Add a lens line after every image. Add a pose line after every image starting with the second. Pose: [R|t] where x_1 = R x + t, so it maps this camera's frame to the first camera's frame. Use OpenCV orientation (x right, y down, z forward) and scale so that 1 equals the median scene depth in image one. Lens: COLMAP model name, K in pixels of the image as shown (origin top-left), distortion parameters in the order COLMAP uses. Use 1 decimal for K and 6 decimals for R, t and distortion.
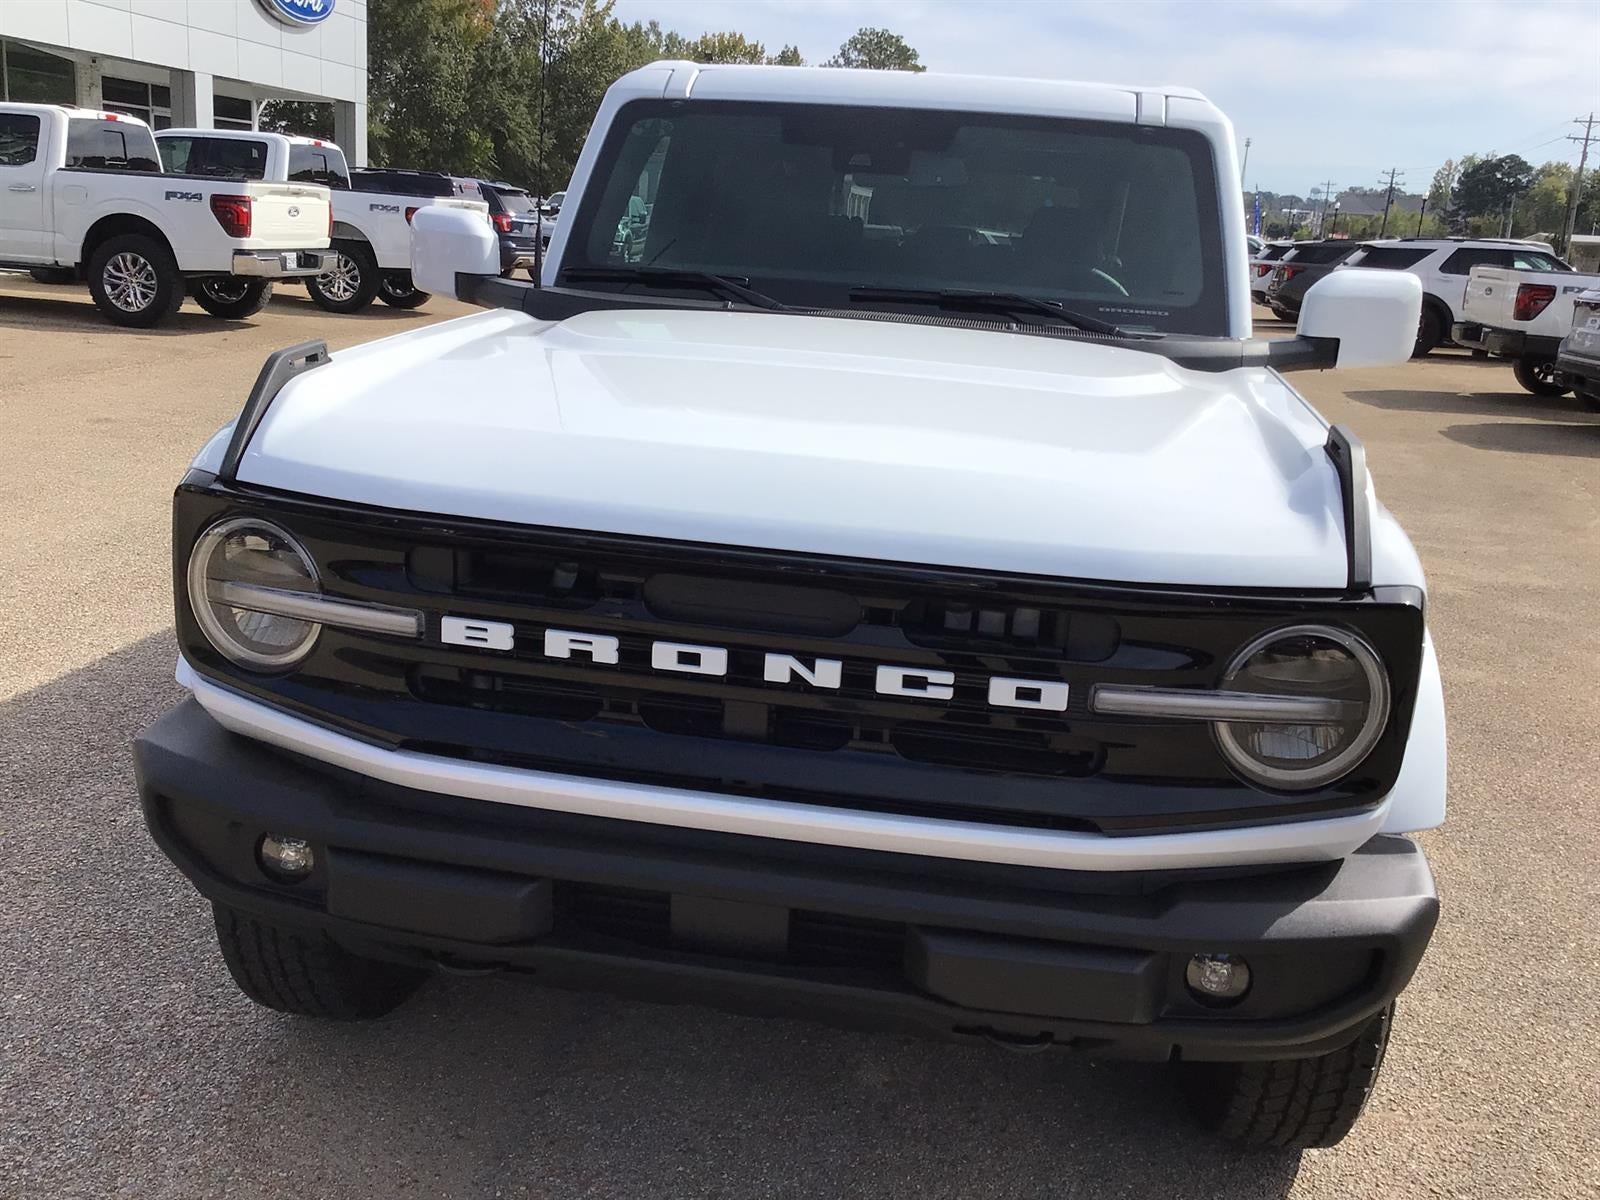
lens RADIAL K [[1434.6, 0, 809.8], [0, 1434.6, 595.1], [0, 0, 1]] dist [0.081660, -0.142361]
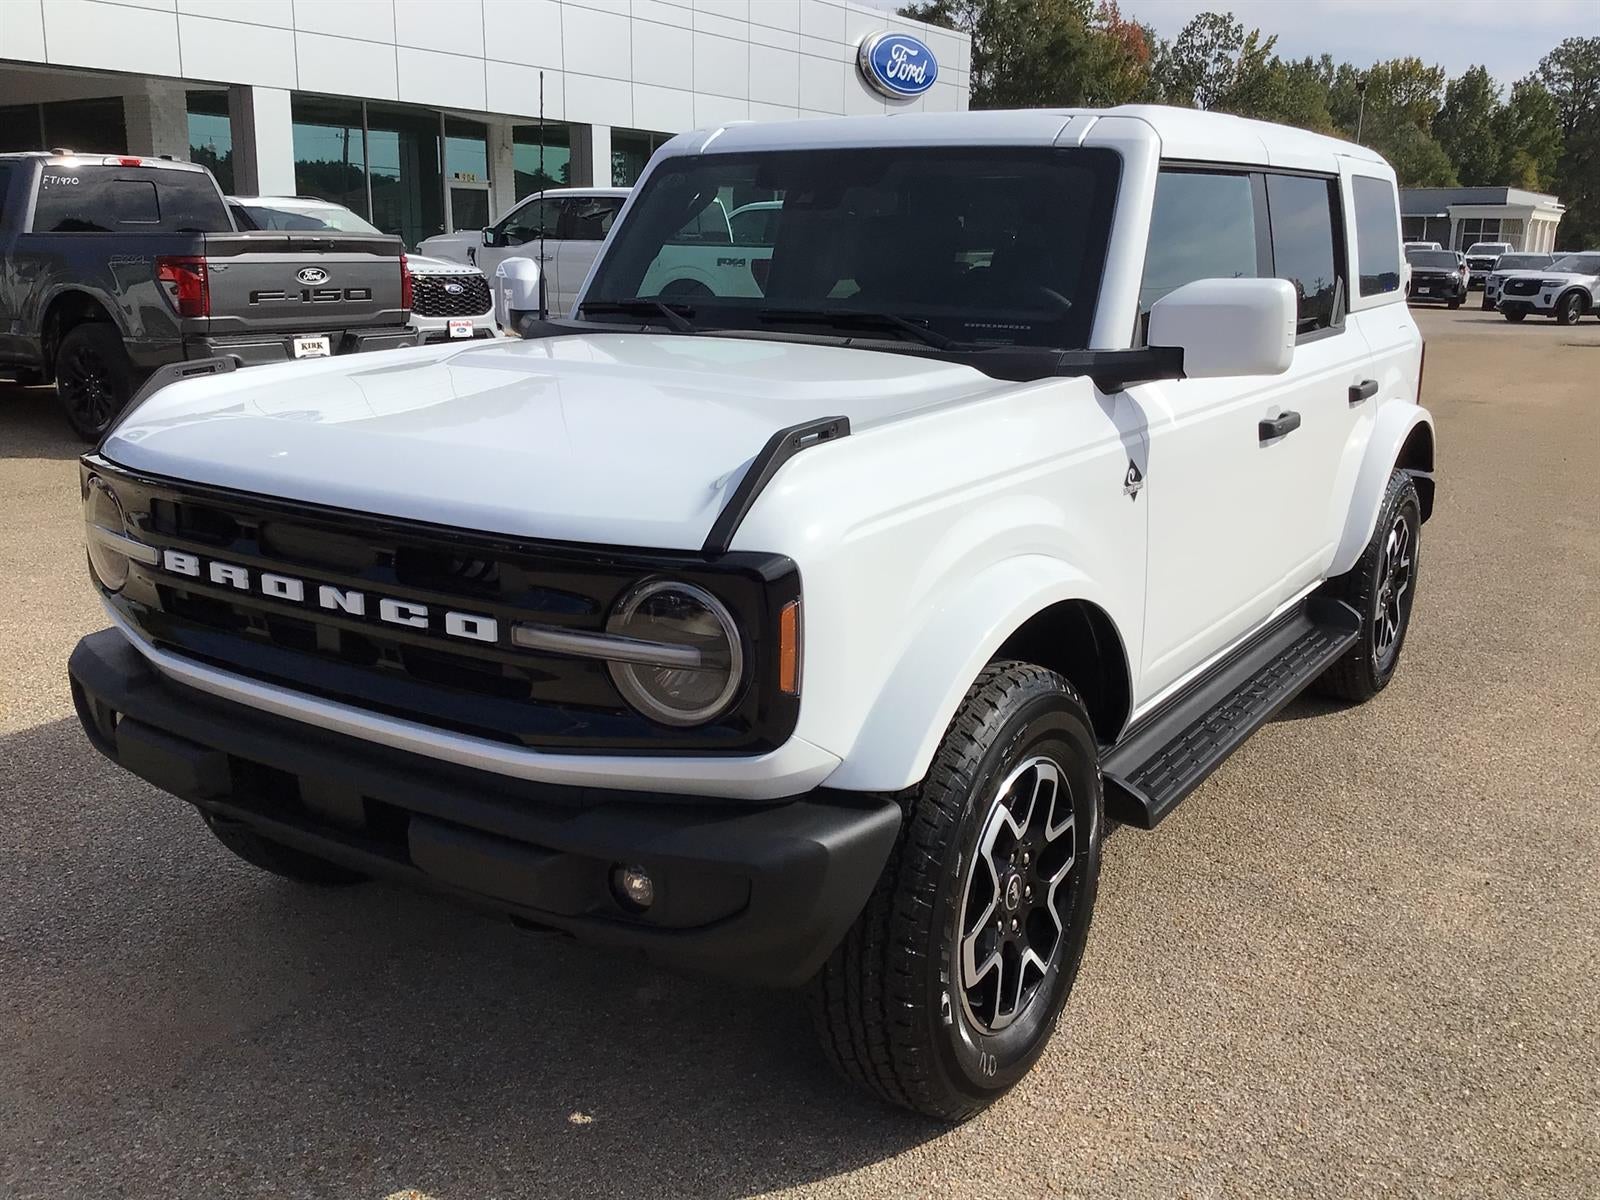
lens RADIAL K [[1453.7, 0, 800.0], [0, 1453.7, 600.0], [0, 0, 1]] dist [0.052288, -0.080336]
pose [[0.908827, 0.052586, -0.413846, 0.852073], [-0.065658, 0.997690, -0.017415, 0.045559], [0.411974, 0.042999, 0.910180, -0.017746]]
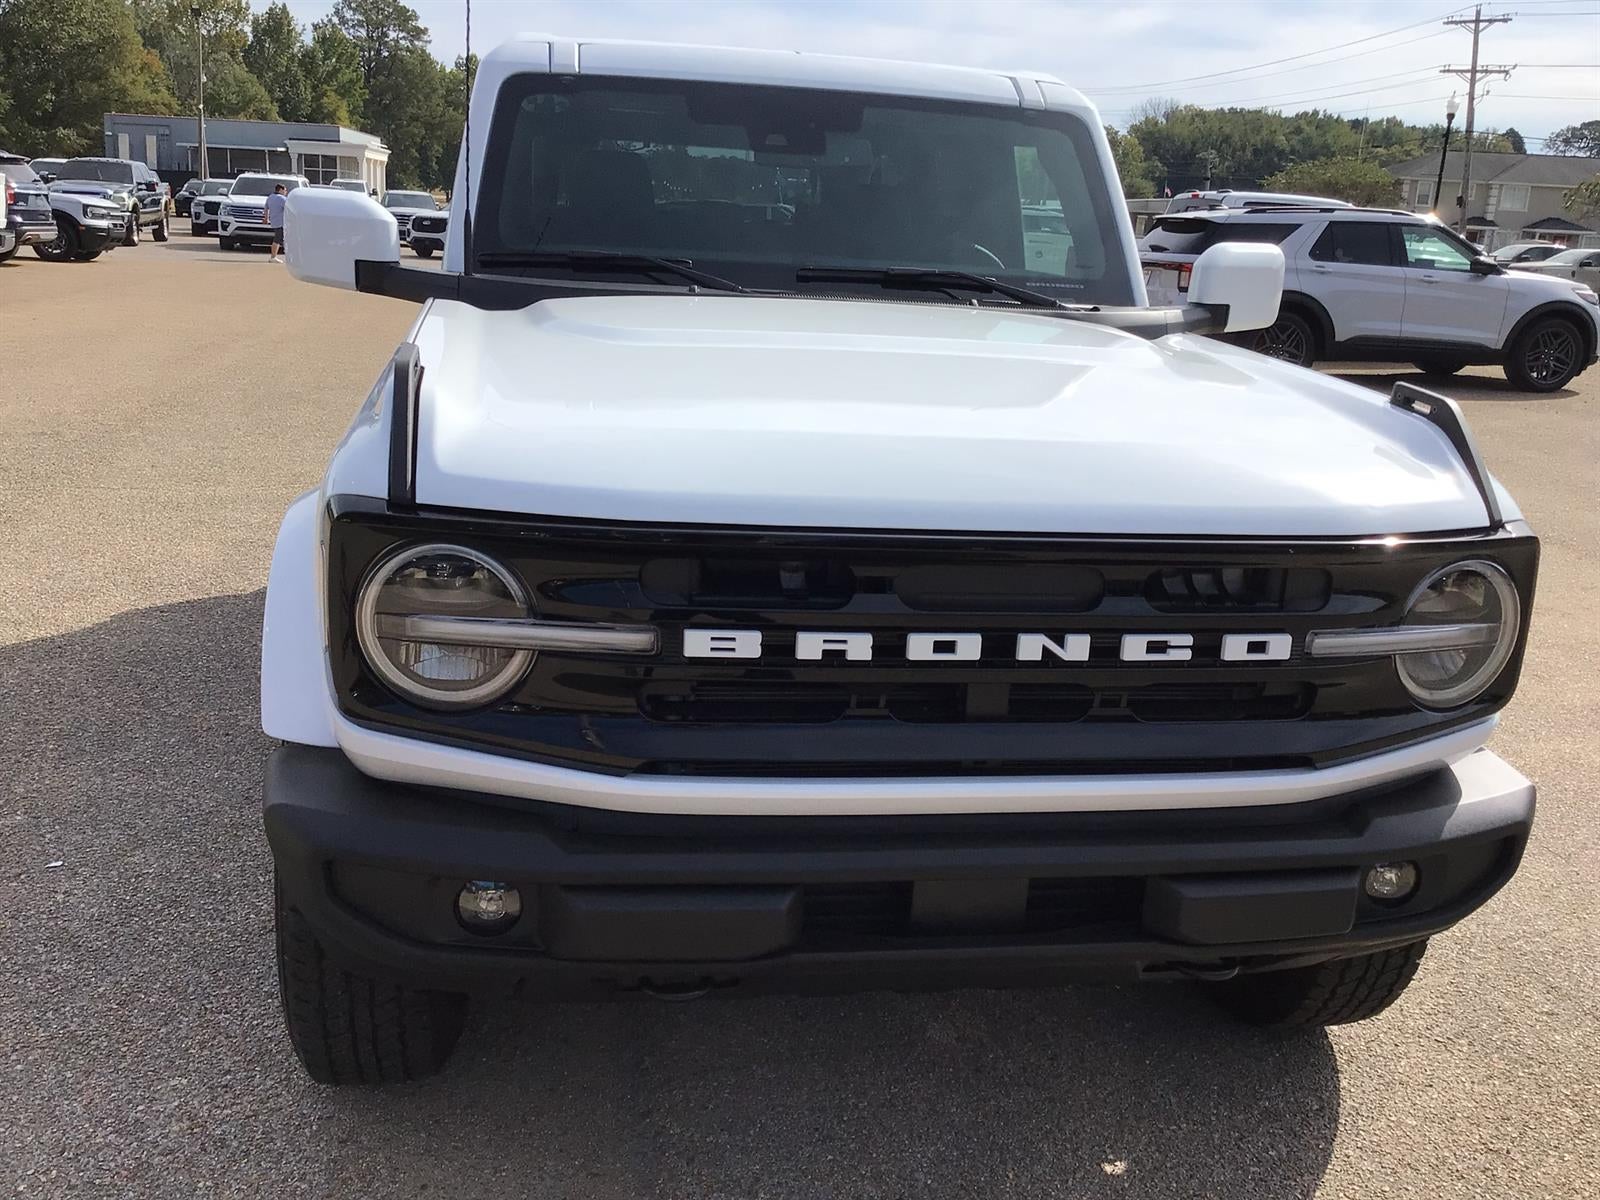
lens RADIAL K [[1427.0, 0, 817.1], [0, 1427.0, 594.9], [0, 0, 1]] dist [0.070884, -0.106474]
pose [[0.948890, -0.092381, 0.301783, -0.443135], [0.085787, 0.995696, 0.035061, -0.032996], [-0.303723, -0.007380, 0.952732, 0.070227]]
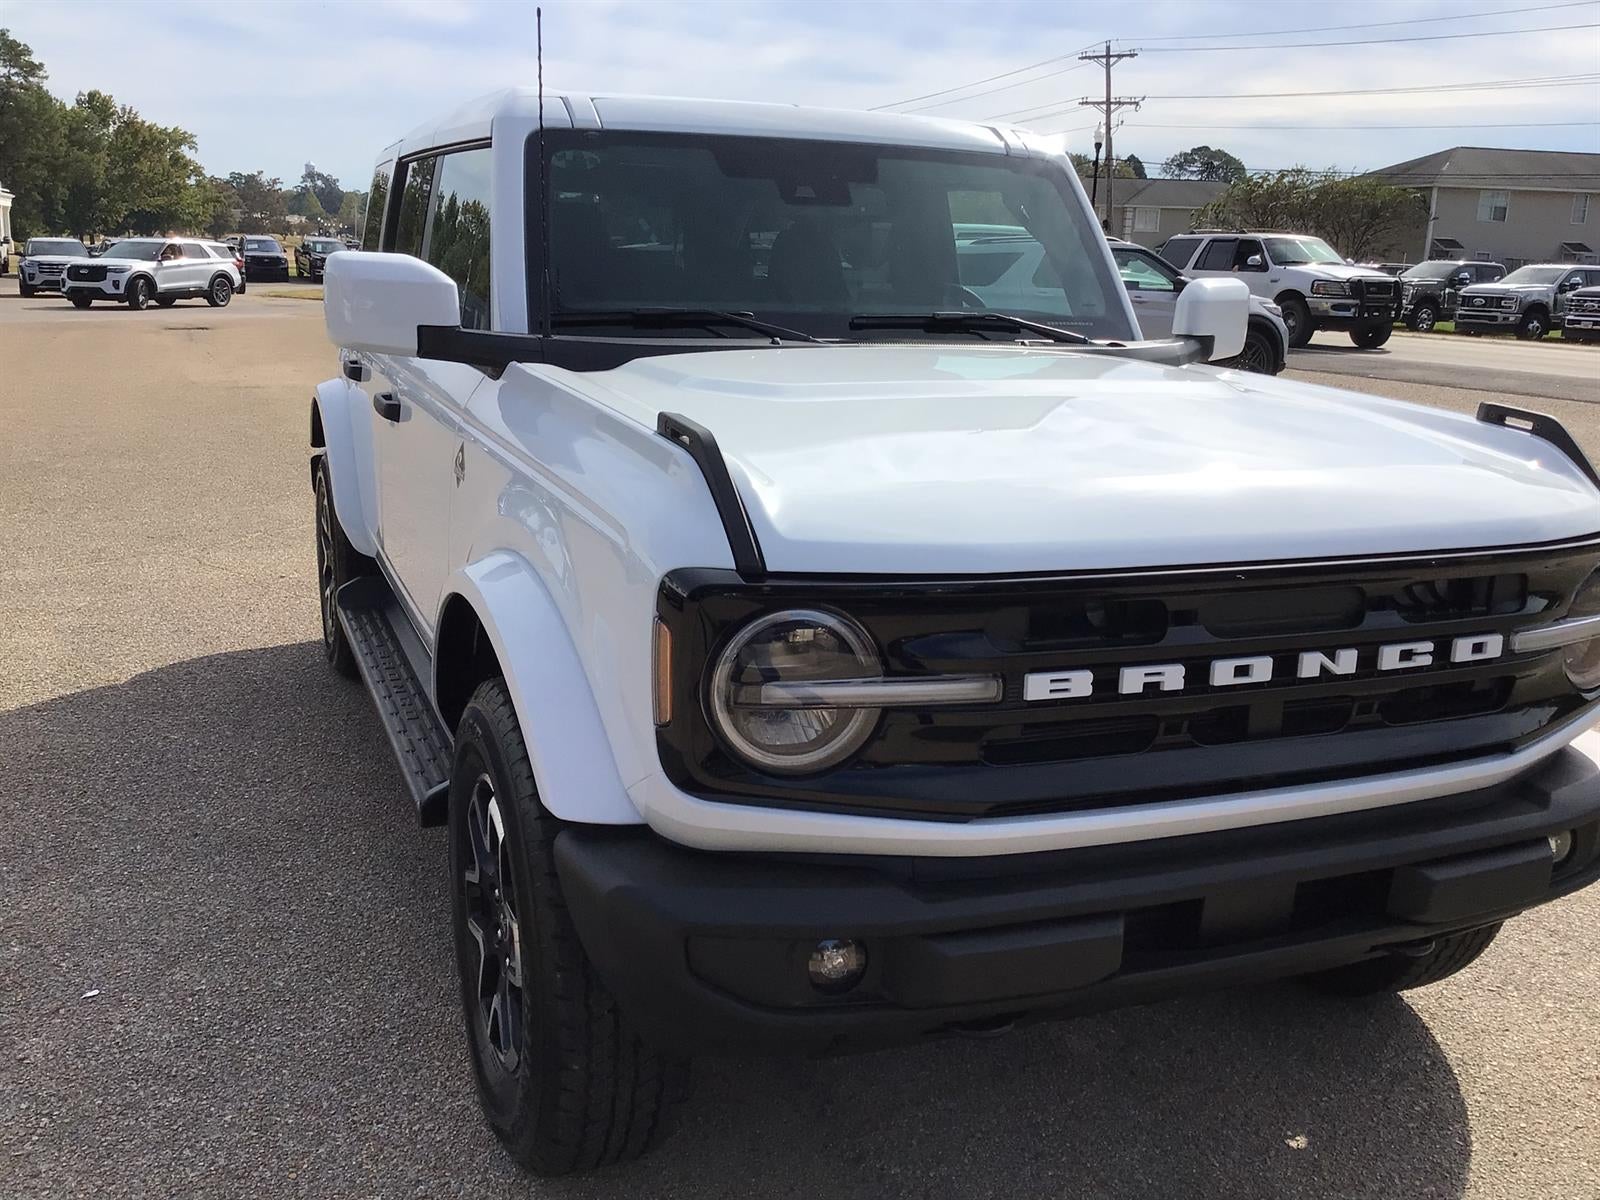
lens RADIAL K [[1430.9, 0, 798.2], [0, 1430.9, 613.9], [0, 0, 1]] dist [0.050491, -0.077300]
pose [[0.863662, -0.158711, 0.478433, -0.830850], [0.154038, 0.986834, 0.049296, -0.096355], [-0.479958, 0.031121, 0.876739, 0.206682]]
